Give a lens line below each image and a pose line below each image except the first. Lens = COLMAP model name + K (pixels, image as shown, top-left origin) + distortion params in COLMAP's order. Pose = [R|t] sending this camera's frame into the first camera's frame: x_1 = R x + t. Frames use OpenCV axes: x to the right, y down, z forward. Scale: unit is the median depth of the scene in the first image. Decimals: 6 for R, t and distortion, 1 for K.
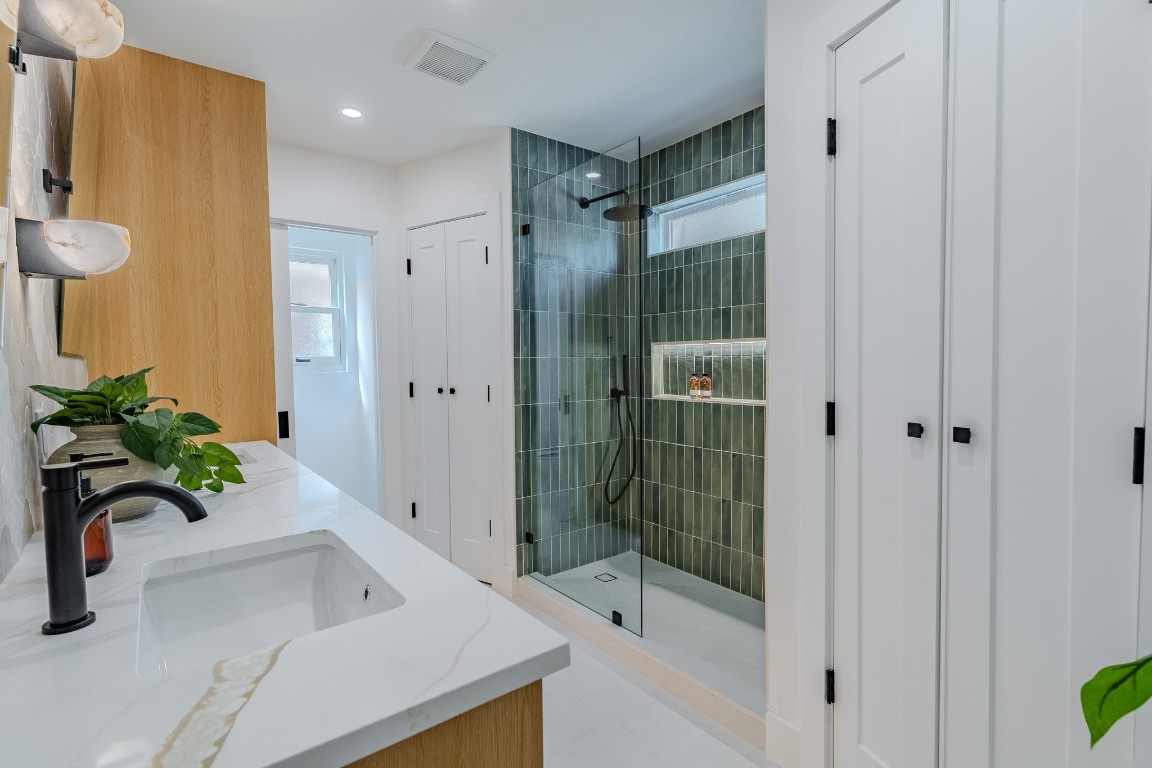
lens RADIAL K [[549.7, 0, 576.7], [0, 549.7, 381.7], [0, 0, 1]] dist [-0.008574, -0.000457]
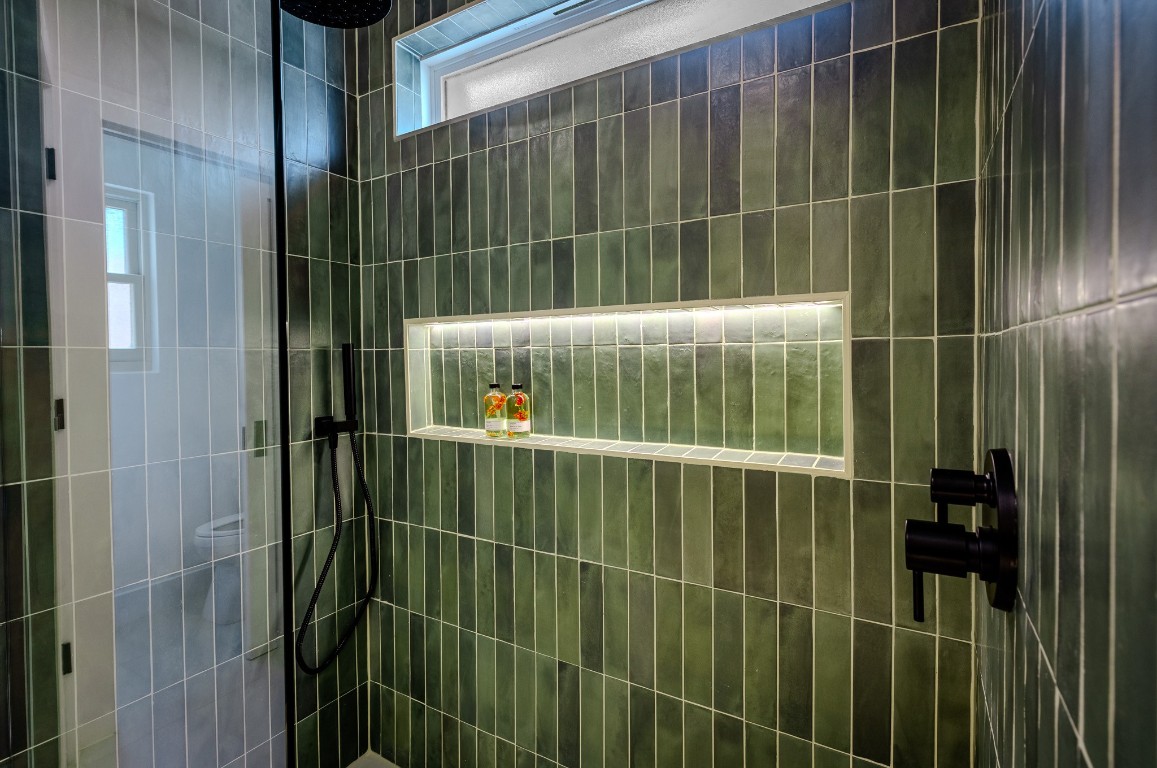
lens RADIAL K [[552.1, 0, 578.0], [0, 552.1, 373.6], [0, 0, 1]] dist [-0.008574, -0.000457]
pose [[0.935558, -0.009277, 0.353051, 0.113088], [0.013295, 0.999871, -0.008958, -0.018308], [-0.352923, 0.013075, 0.935561, 0.526656]]
